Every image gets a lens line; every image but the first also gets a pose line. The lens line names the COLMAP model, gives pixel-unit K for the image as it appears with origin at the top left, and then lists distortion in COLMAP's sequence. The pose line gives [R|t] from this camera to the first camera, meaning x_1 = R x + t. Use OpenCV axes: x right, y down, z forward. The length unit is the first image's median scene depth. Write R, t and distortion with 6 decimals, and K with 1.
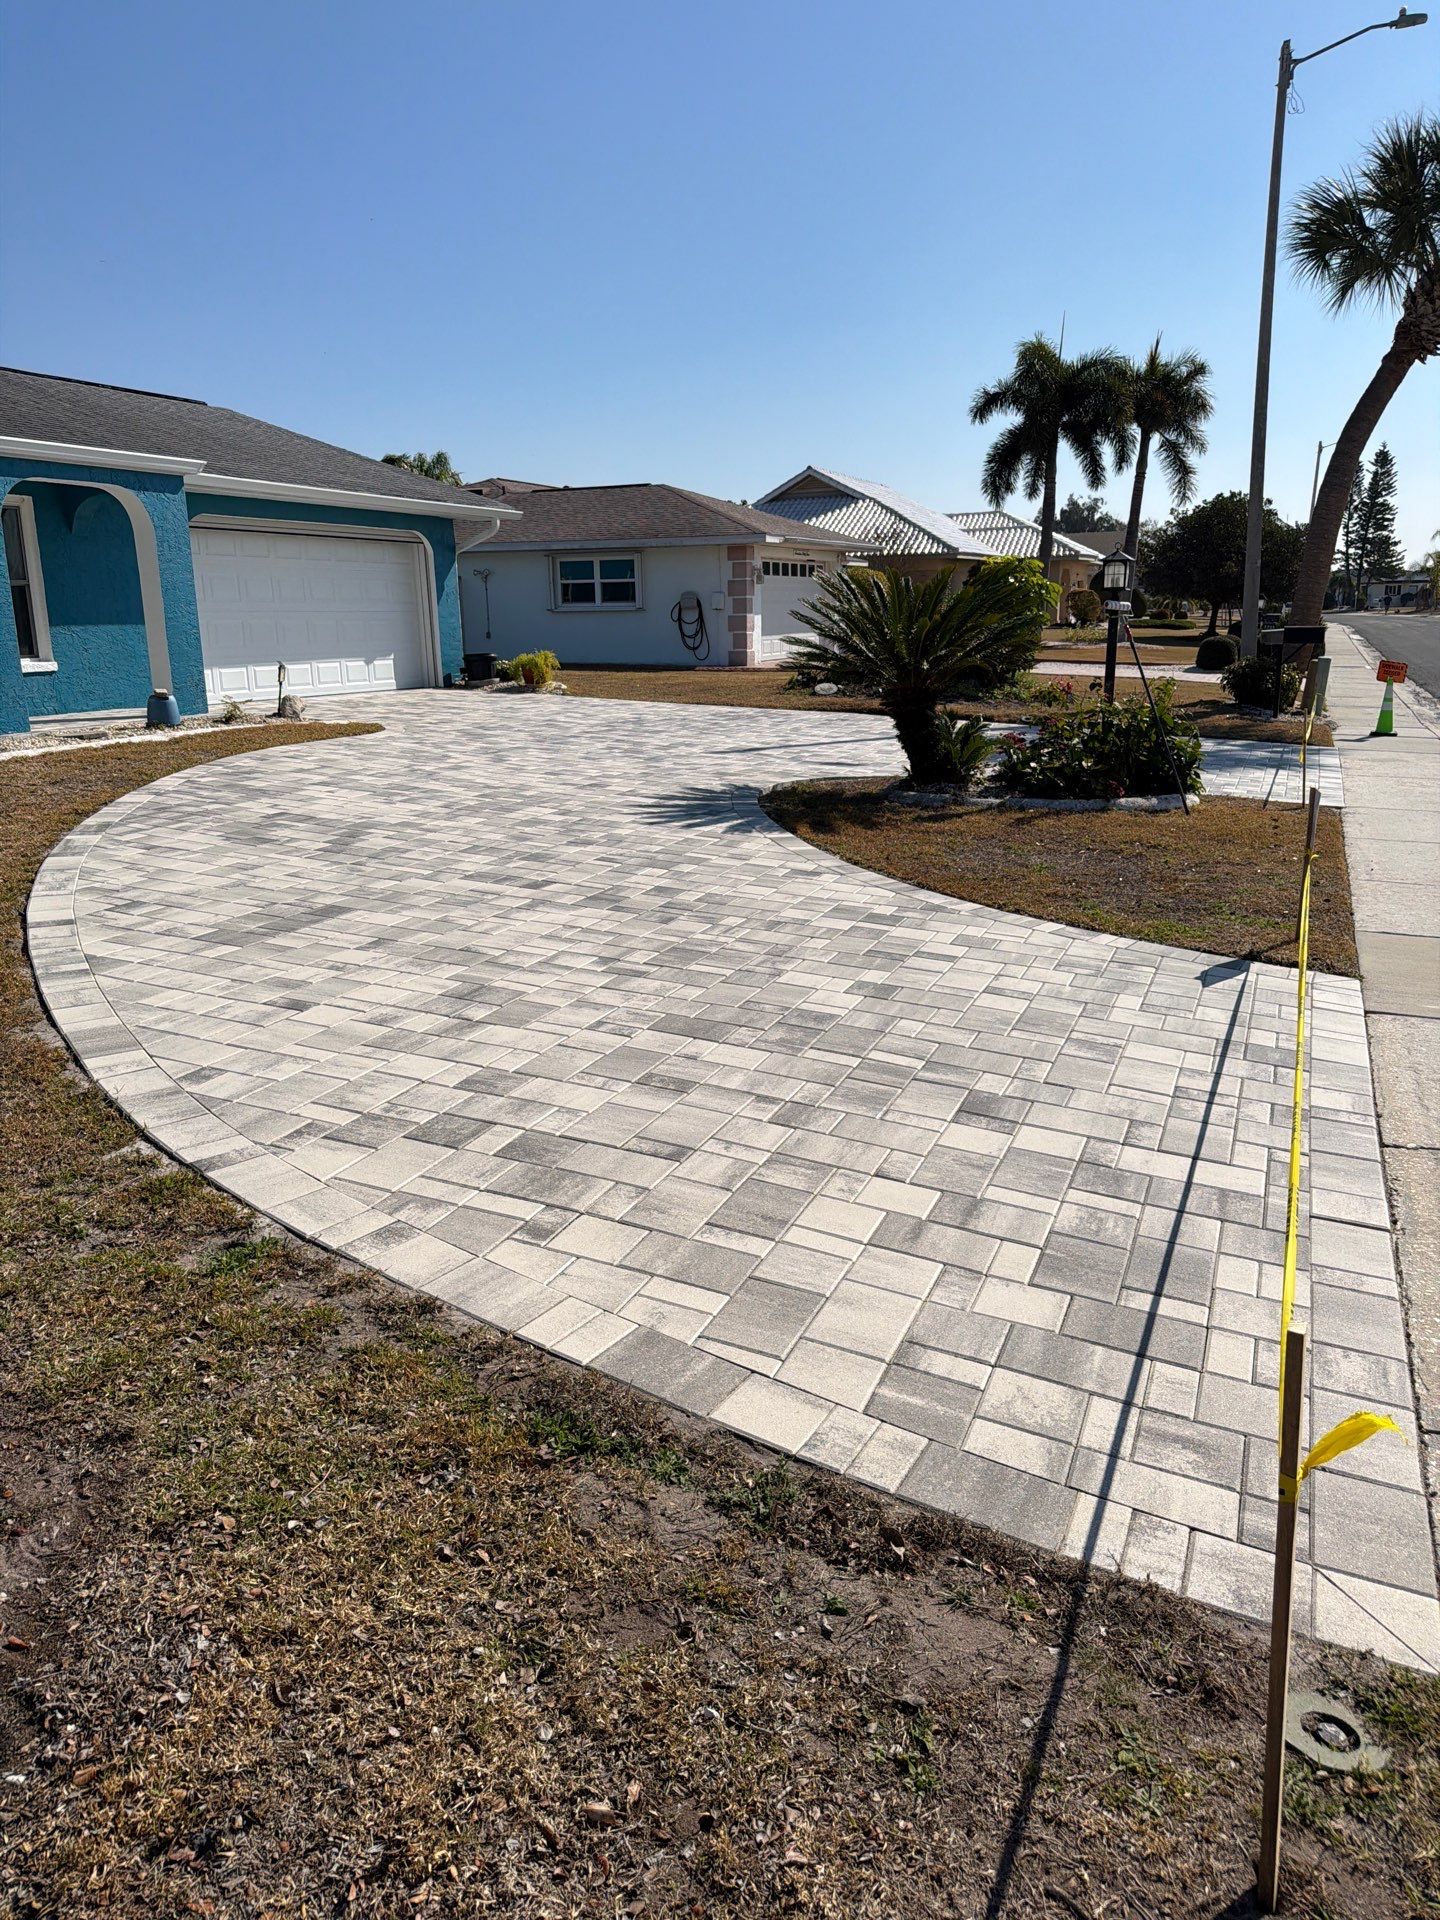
lens RADIAL K [[1333.4, 0, 719.4], [0, 1333.4, 939.0], [0, 0, 1]] dist [0.128968, -0.199752]
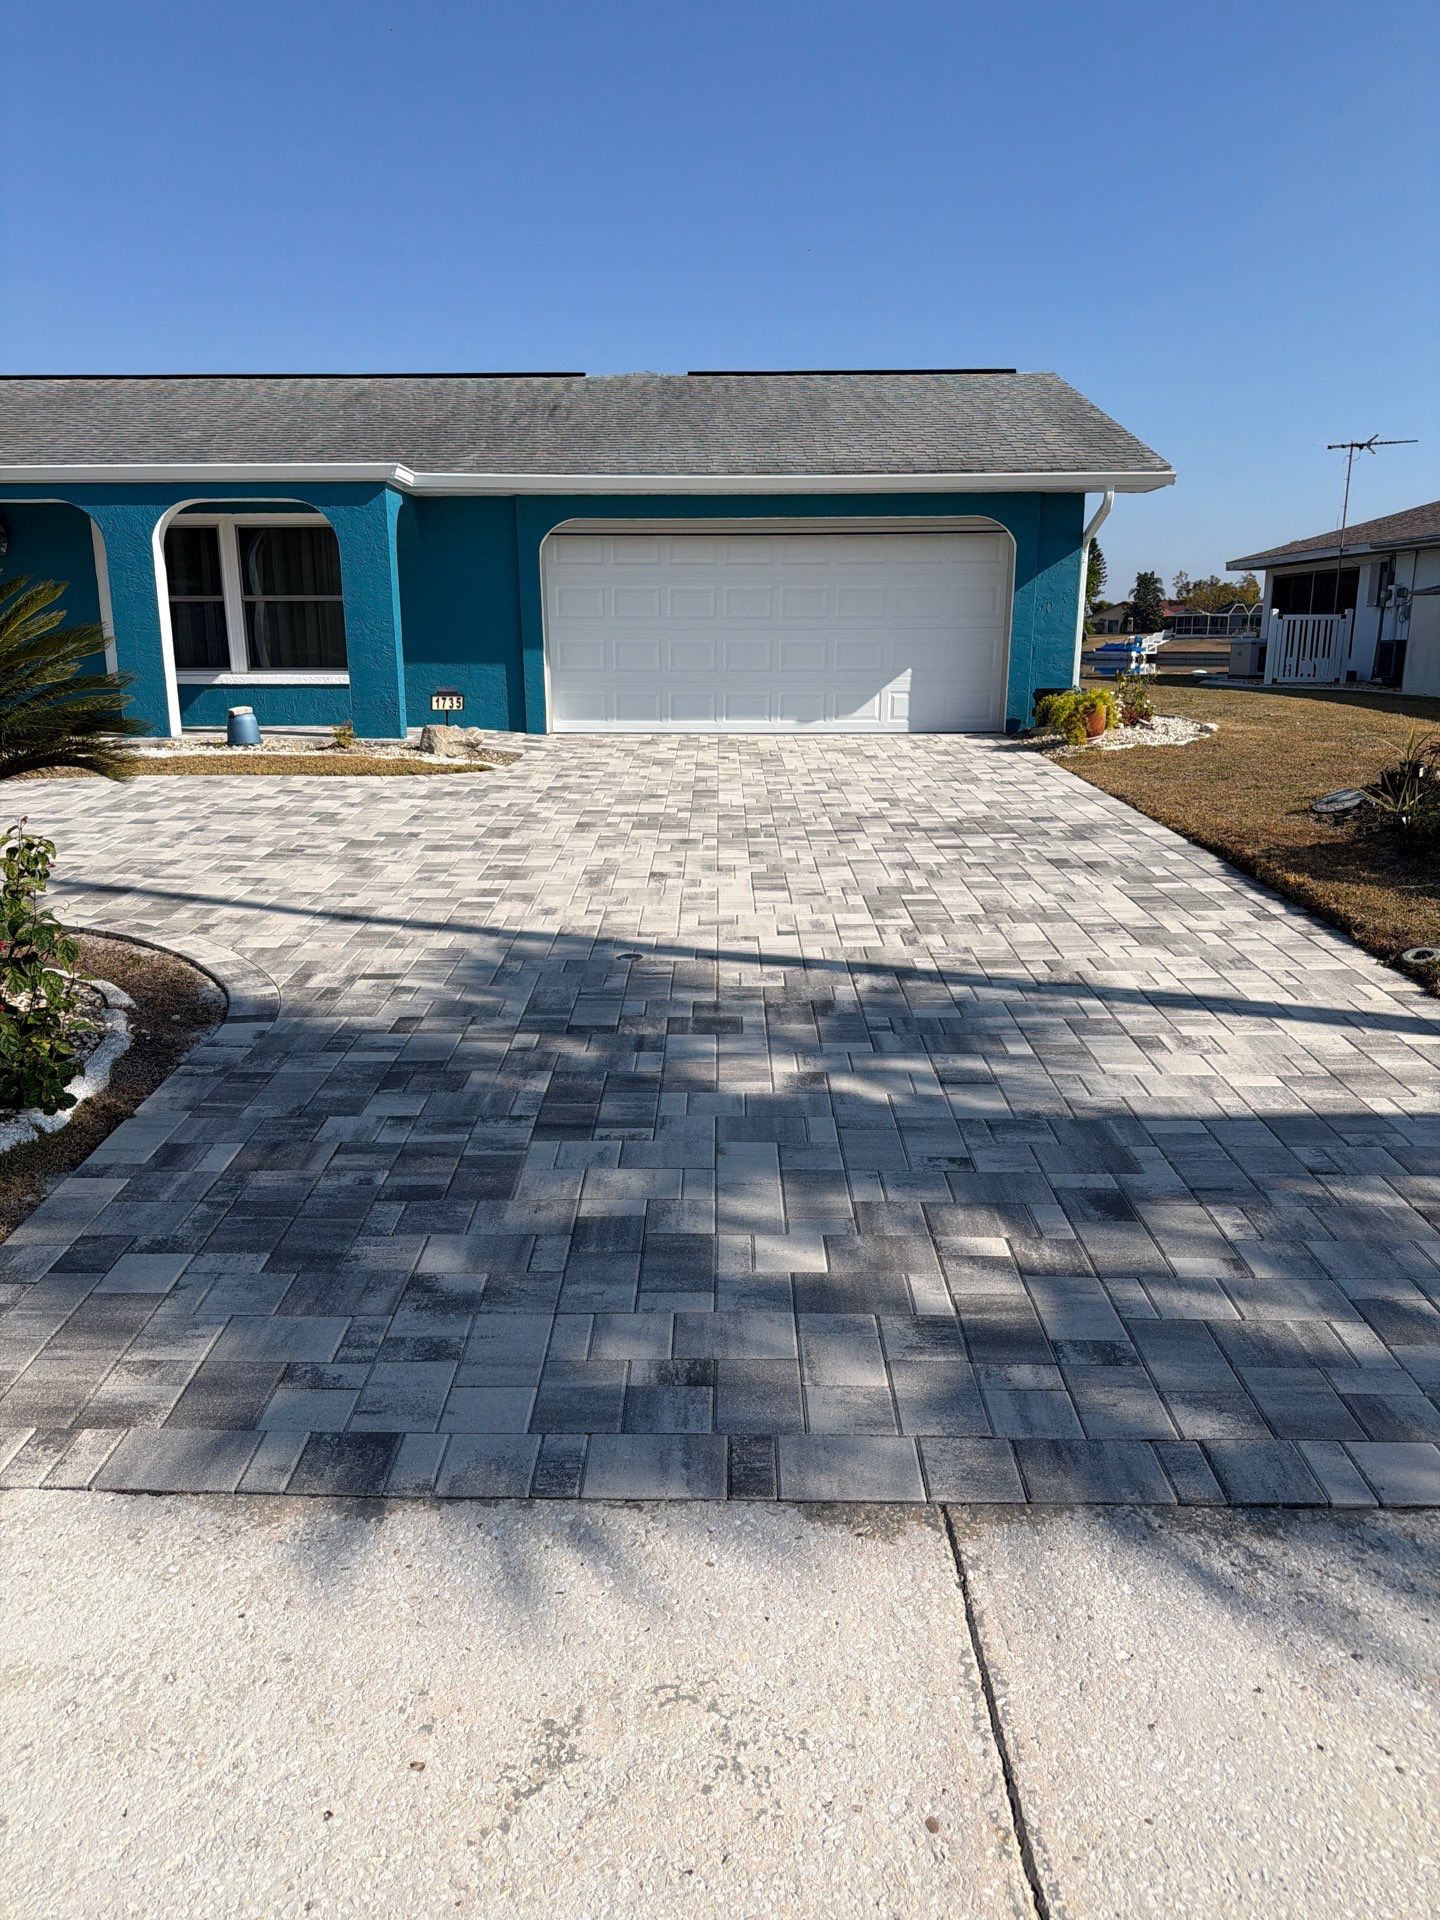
lens RADIAL K [[1333.1, 0, 711.0], [0, 1333.1, 964.0], [0, 0, 1]] dist [0.139937, -0.219845]
pose [[0.397672, 0.237778, -0.886182, 1.863199], [-0.220244, 0.962336, 0.159378, -0.679545], [0.890702, 0.131796, 0.435063, 2.552532]]
